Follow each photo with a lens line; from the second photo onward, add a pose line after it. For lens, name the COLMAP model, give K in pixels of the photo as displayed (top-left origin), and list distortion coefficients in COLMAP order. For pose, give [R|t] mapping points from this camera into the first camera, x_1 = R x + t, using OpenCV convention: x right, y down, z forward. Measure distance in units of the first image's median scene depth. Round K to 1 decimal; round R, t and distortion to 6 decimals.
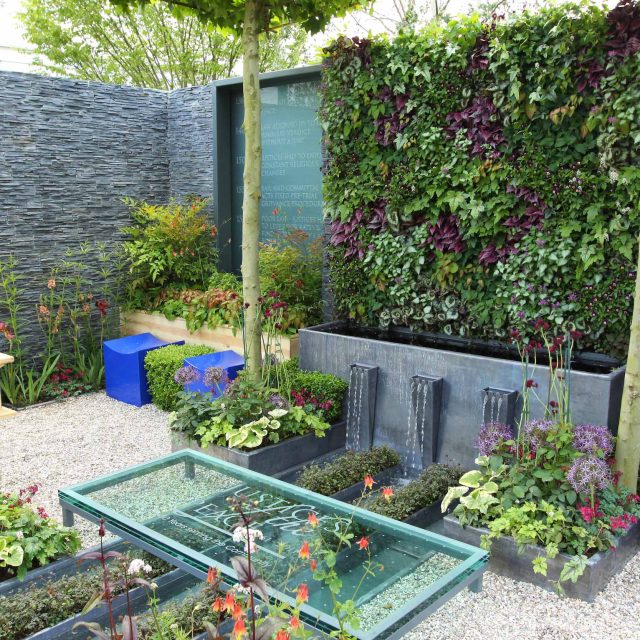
lens RADIAL K [[723.4, 0, 320.5], [0, 723.4, 318.4], [0, 0, 1]] dist [-0.098309, 0.000000]
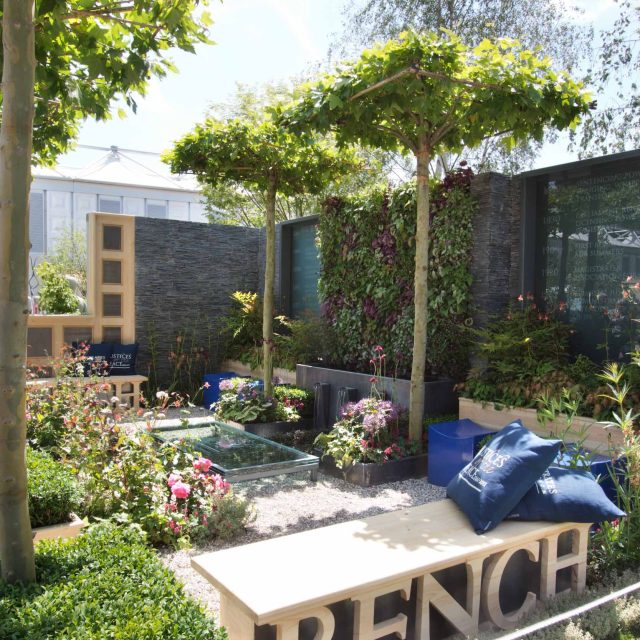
lens RADIAL K [[654.2, 0, 319.7], [0, 654.2, 319.9], [0, 0, 1]] dist [0.000986, 0.000000]
pose [[0.961680, 0.010667, -0.273967, 0.372201], [-0.051566, 0.988448, -0.142519, 0.107786], [0.269282, 0.151185, 0.951121, -0.397300]]
